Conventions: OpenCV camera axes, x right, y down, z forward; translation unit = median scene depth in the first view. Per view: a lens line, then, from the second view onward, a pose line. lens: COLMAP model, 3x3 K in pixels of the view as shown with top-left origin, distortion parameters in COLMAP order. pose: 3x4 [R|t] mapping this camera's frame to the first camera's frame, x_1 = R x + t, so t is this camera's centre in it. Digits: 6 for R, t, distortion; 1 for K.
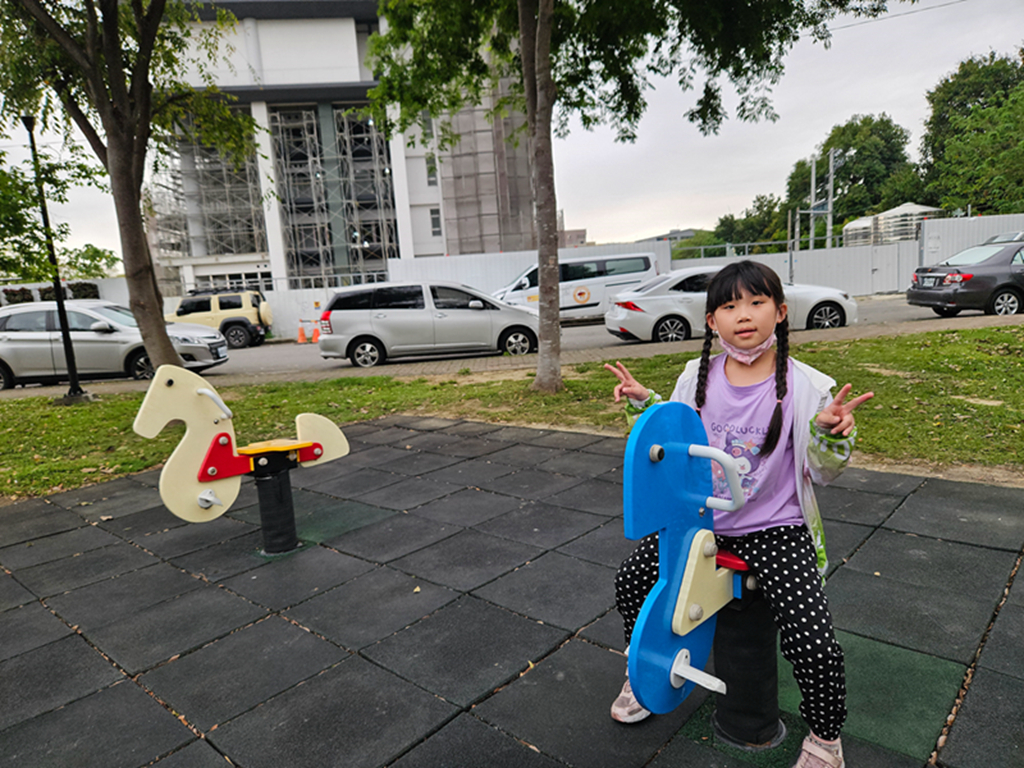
lens RADIAL K [[695.2, 0, 513.3], [0, 695.2, 383.9], [0, 0, 1]] dist [0.002187, 0.000128]
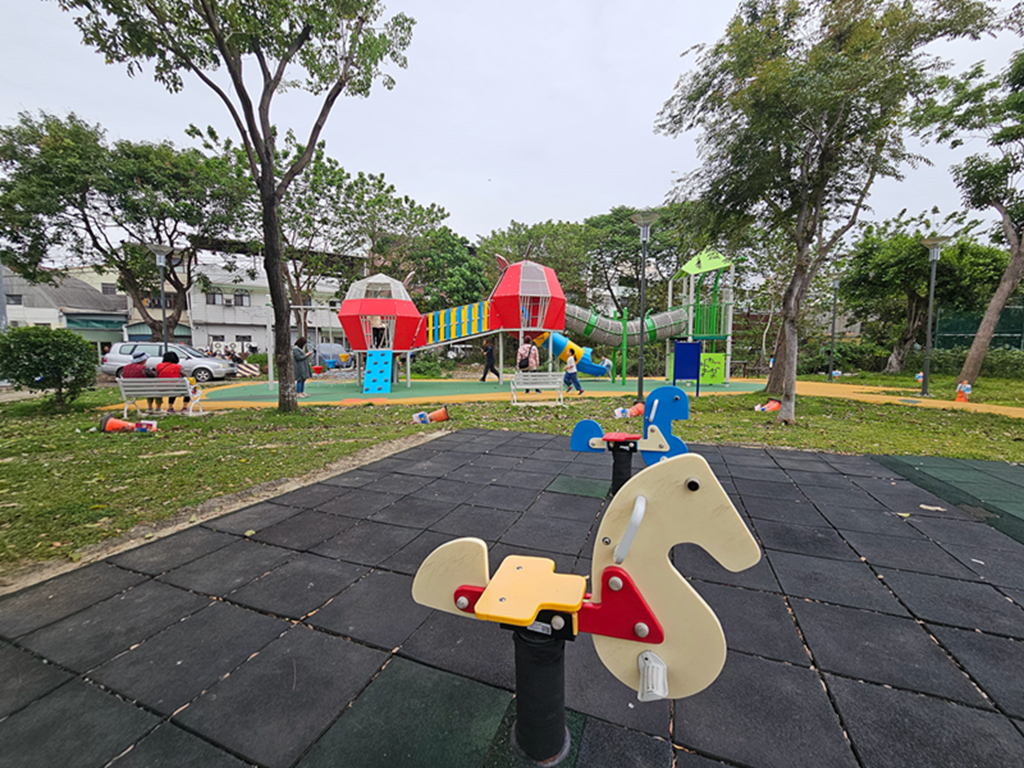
lens RADIAL K [[433.1, 0, 507.8], [0, 433.1, 382.4], [0, 0, 1]] dist [-0.005109, 0.001151]
pose [[-0.364242, 0.000078, 0.931304, -0.617172], [0.161206, 0.984910, 0.062966, -0.100117], [-0.917246, 0.173067, -0.358758, 1.013373]]
